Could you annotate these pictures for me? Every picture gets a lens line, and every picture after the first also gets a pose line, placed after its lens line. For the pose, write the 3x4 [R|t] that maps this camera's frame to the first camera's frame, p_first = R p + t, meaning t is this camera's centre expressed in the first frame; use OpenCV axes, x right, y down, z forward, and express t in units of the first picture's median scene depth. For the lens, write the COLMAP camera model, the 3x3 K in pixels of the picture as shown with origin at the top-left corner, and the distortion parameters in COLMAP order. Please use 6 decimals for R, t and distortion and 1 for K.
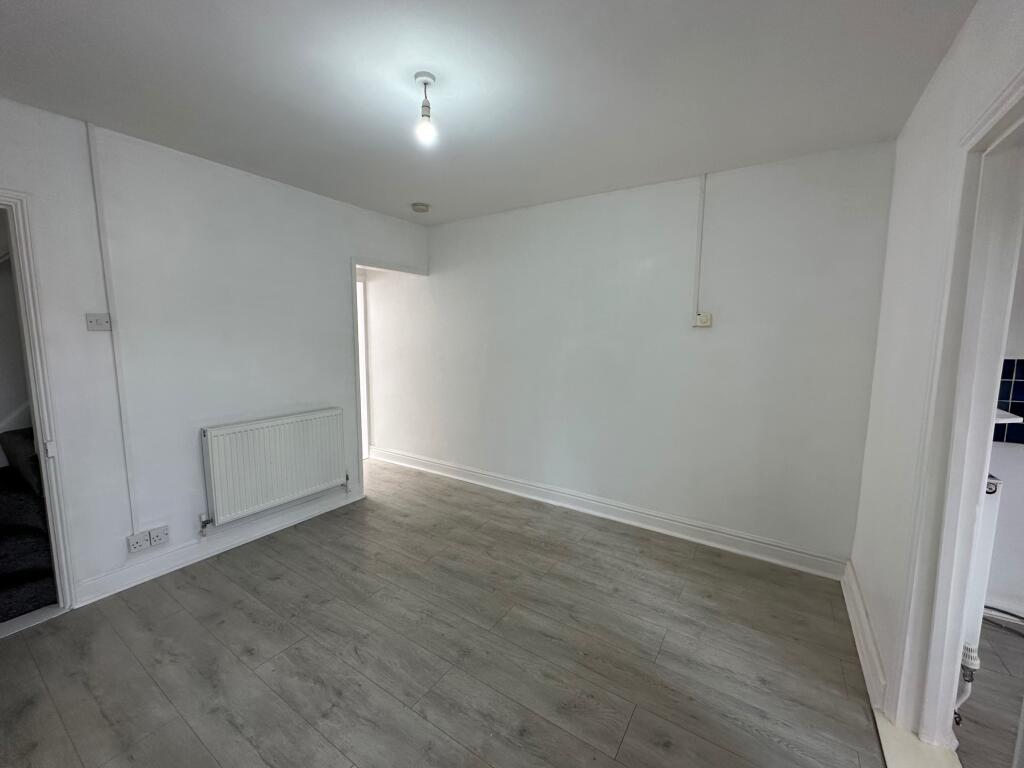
lens RADIAL K [[410.3, 0, 510.2], [0, 410.3, 377.1], [0, 0, 1]] dist [-0.001558, -0.000111]
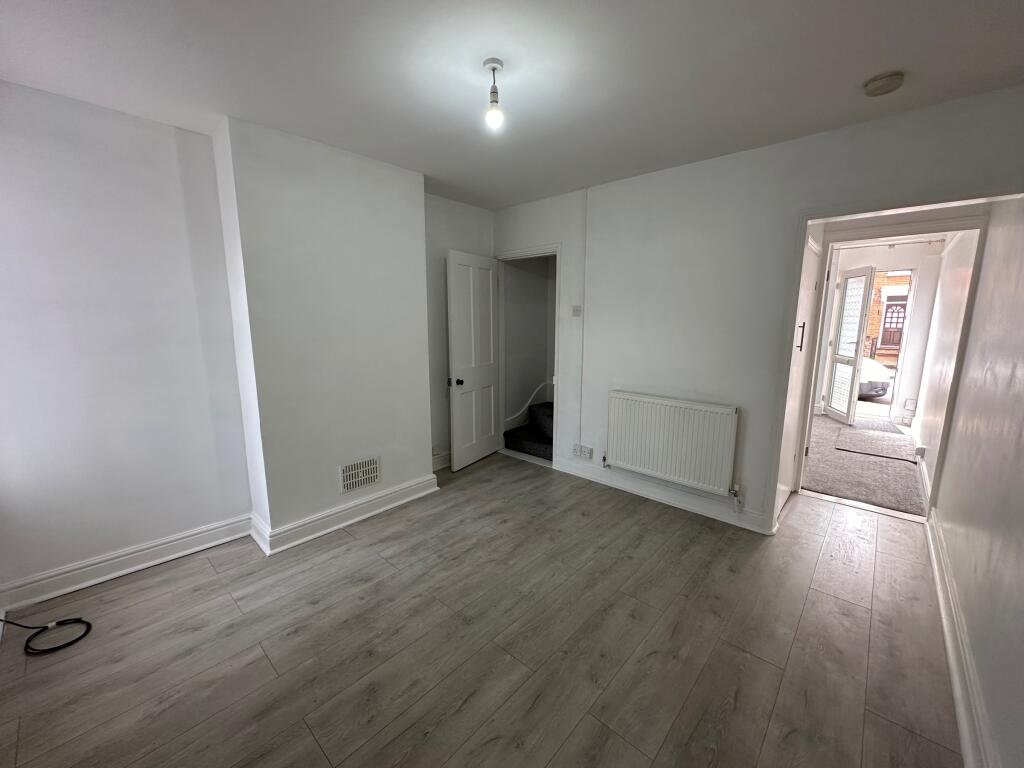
lens RADIAL K [[409.9, 0, 512.0], [0, 409.9, 384.0], [0, 0, 1]] dist [-0.002913, -0.000061]
pose [[-0.156748, 0.154991, -0.975401, 0.733805], [-0.108207, 0.978969, 0.172947, -0.106629], [0.981693, 0.132654, -0.136681, 1.072784]]
